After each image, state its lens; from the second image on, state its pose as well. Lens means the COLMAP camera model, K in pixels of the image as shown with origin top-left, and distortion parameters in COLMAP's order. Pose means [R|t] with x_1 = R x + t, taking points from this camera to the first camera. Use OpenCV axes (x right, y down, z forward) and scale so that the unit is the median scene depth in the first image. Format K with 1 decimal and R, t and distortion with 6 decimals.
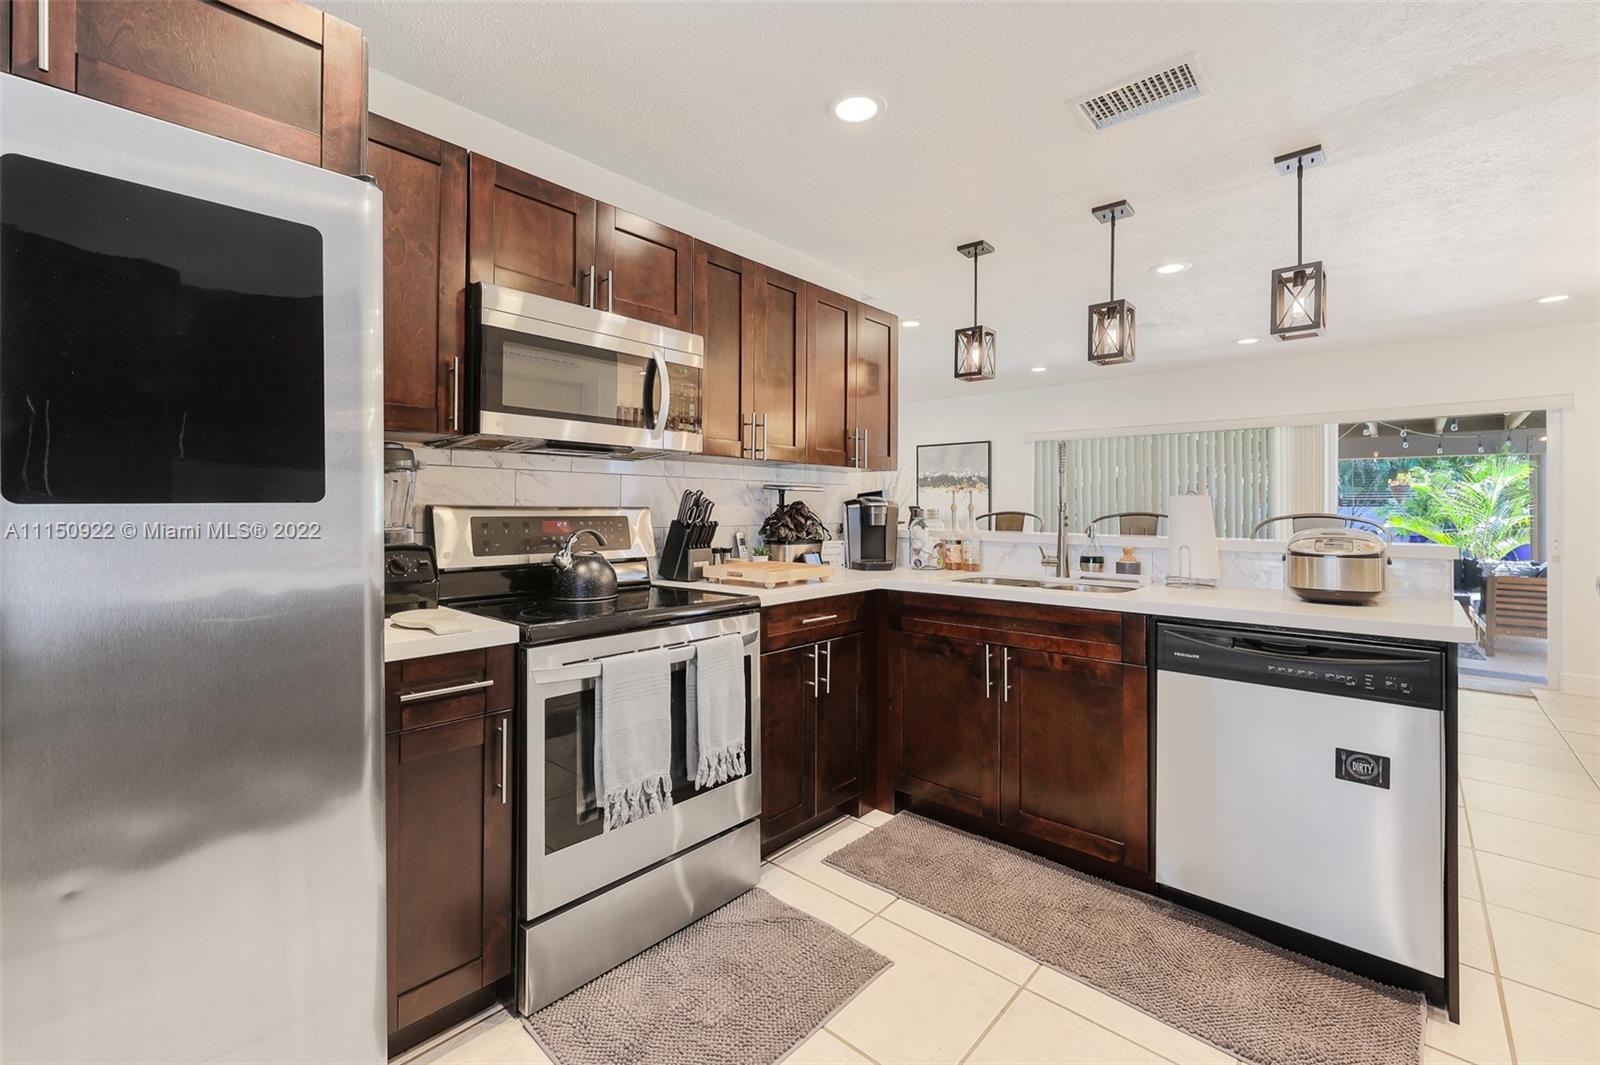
lens RADIAL K [[680.7, 0, 786.9], [0, 680.7, 509.7], [0, 0, 1]] dist [-0.000599, 0.000123]
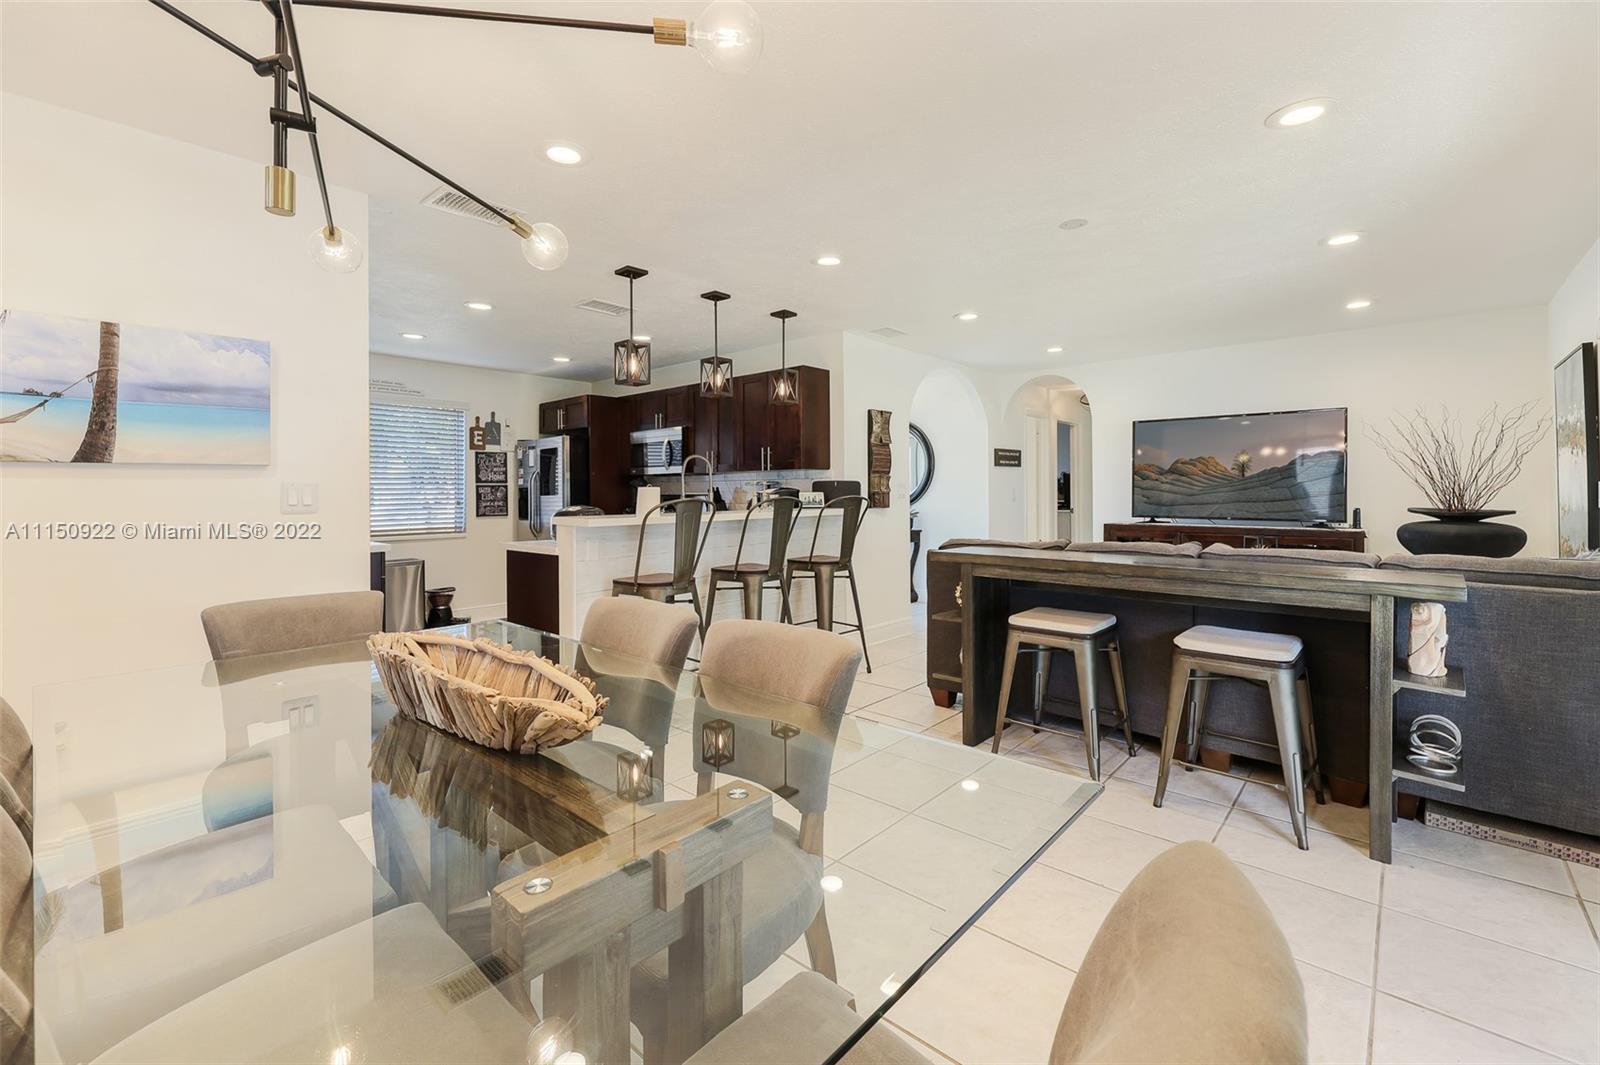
lens RADIAL K [[684.6, 0, 797.5], [0, 684.6, 491.6], [0, 0, 1]] dist [-0.002000, -0.000253]
pose [[0.001567, -0.002661, -0.999995, 0.765475], [0.007334, 0.999970, -0.002650, -0.002029], [0.999972, -0.007329, 0.001586, 0.454634]]
